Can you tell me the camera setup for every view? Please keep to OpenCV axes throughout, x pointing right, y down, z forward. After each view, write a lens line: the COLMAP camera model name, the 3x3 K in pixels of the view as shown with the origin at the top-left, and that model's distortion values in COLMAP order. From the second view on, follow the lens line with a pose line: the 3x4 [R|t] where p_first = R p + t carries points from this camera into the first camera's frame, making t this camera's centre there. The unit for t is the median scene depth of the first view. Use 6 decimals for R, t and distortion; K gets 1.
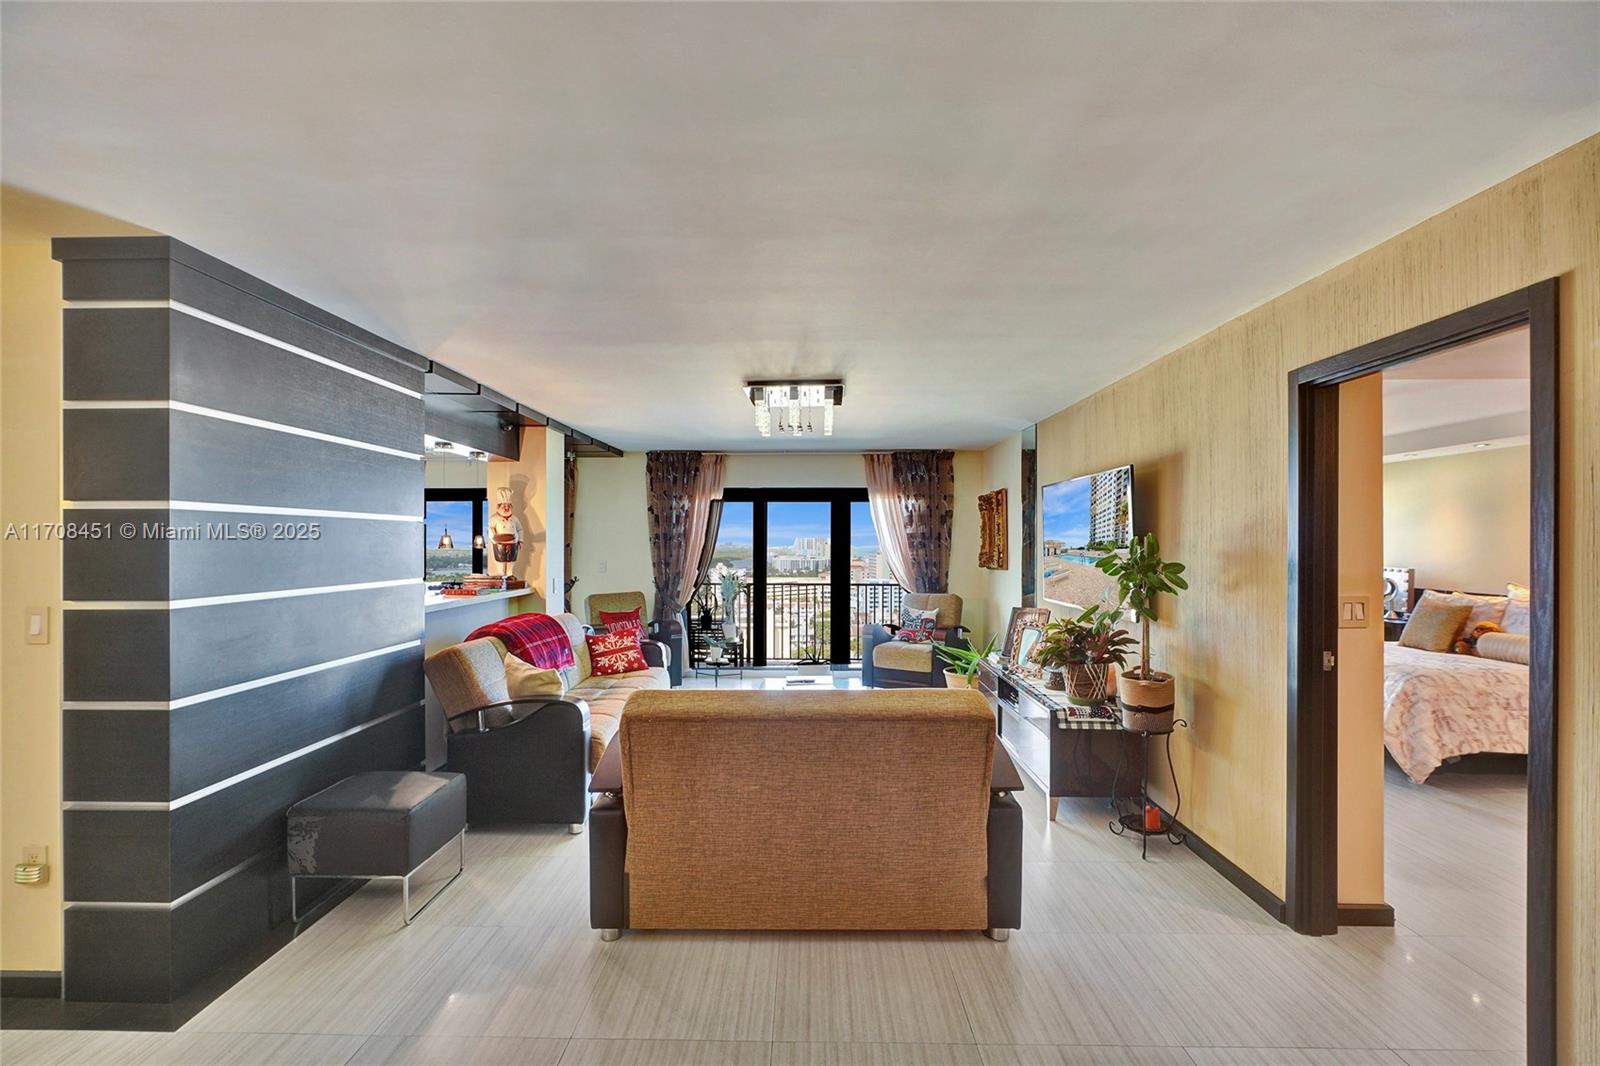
lens RADIAL K [[710.1, 0, 796.5], [0, 710.1, 540.6], [0, 0, 1]] dist [-0.012167, 0.006182]
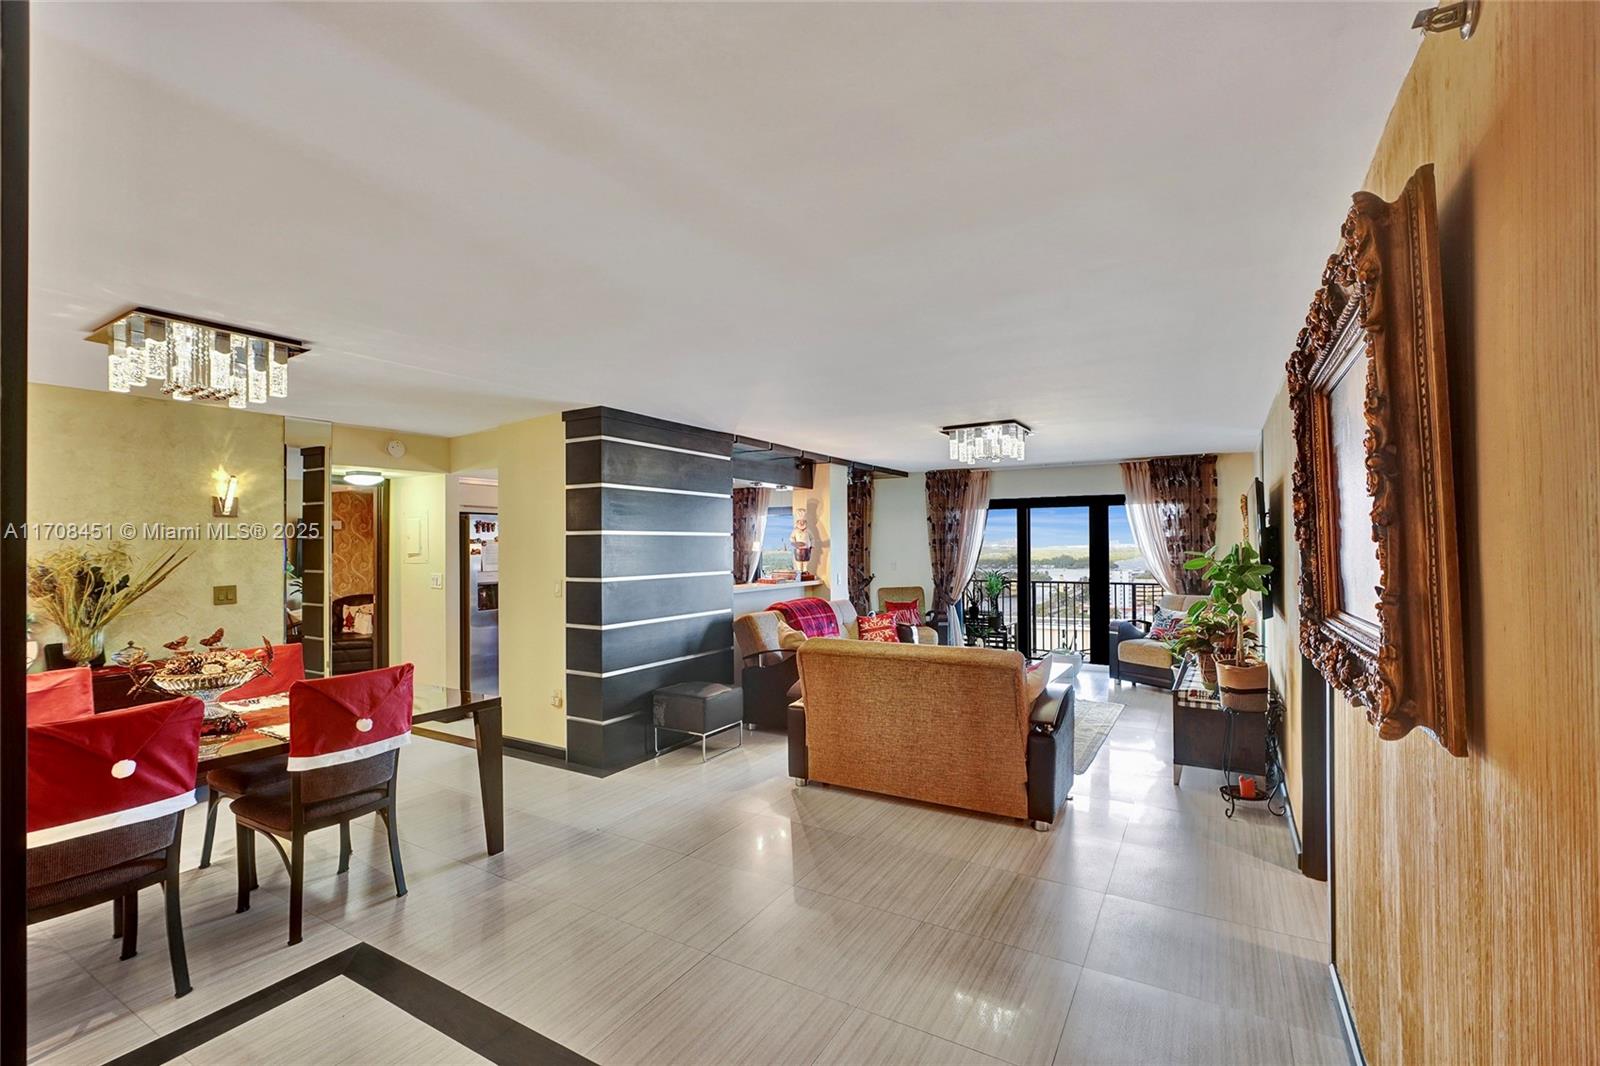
lens RADIAL K [[698.6, 0, 803.5], [0, 698.6, 528.3], [0, 0, 1]] dist [0.001483, 0.000092]
pose [[0.874812, -0.016200, -0.484192, 0.271998], [0.006668, 0.999749, -0.021401, -0.006205], [0.484417, 0.015494, 0.874700, -0.223966]]
